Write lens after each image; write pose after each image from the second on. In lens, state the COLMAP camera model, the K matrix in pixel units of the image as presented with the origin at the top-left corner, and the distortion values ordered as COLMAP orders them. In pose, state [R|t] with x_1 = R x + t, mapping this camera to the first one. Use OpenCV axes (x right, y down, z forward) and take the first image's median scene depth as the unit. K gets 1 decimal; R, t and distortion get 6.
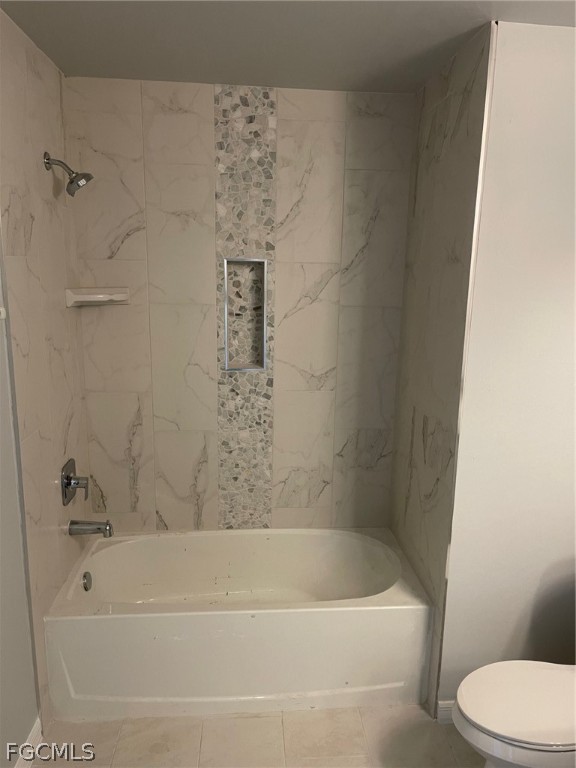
lens RADIAL K [[576.2, 0, 288.2], [0, 576.2, 386.7], [0, 0, 1]] dist [0.052109, -0.051083]
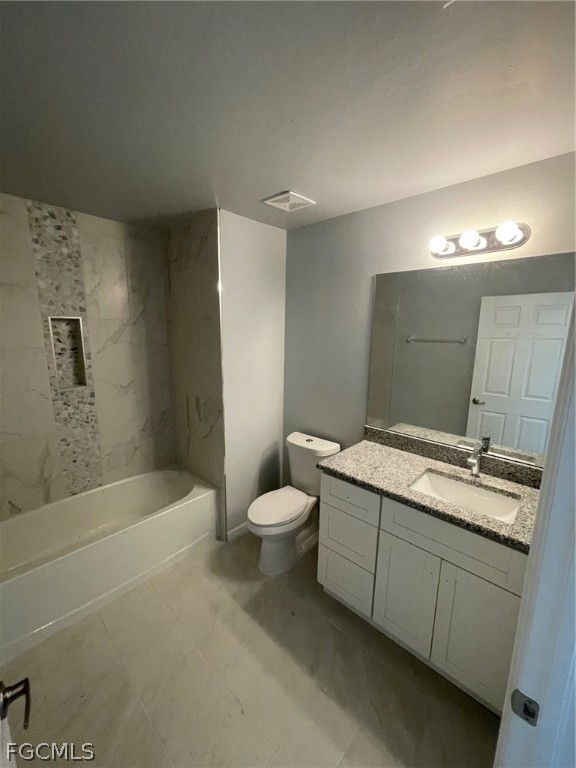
lens RADIAL K [[309.3, 0, 289.0], [0, 309.3, 383.6], [0, 0, 1]] dist [-0.000106, 0.001041]
pose [[0.738432, -0.133516, 0.660978, -0.197156], [0.144317, 0.988782, 0.038503, 0.008169], [-0.658704, 0.066958, 0.749417, 0.003118]]
